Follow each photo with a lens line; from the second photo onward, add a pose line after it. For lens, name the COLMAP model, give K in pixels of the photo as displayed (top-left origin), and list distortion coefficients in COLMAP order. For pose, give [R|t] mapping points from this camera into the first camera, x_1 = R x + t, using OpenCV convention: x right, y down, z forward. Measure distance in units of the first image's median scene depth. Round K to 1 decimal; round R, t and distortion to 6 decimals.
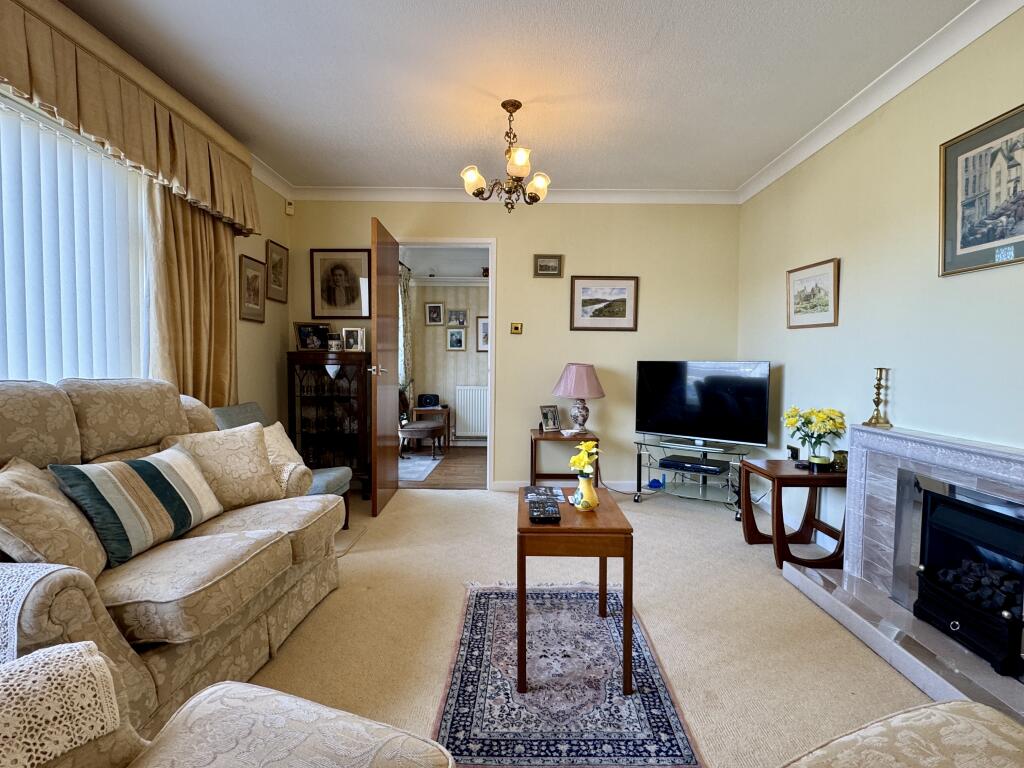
lens RADIAL K [[523.5, 0, 509.0], [0, 523.5, 382.8], [0, 0, 1]] dist [-0.001719, -0.000138]
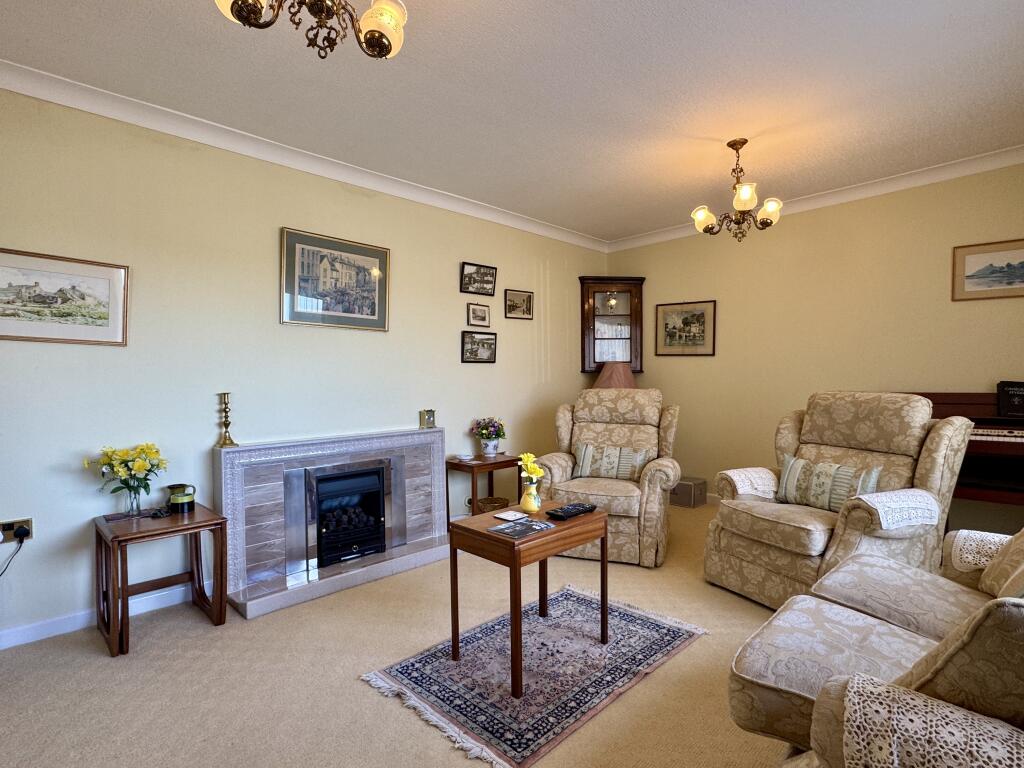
lens RADIAL K [[523.5, 0, 509.0], [0, 523.5, 382.8], [0, 0, 1]] dist [-0.001719, -0.000138]
pose [[-0.714664, 0.000079, 0.699468, -0.584171], [0.037516, 0.998565, 0.038218, -0.085154], [-0.698461, 0.053555, -0.713641, 1.693511]]
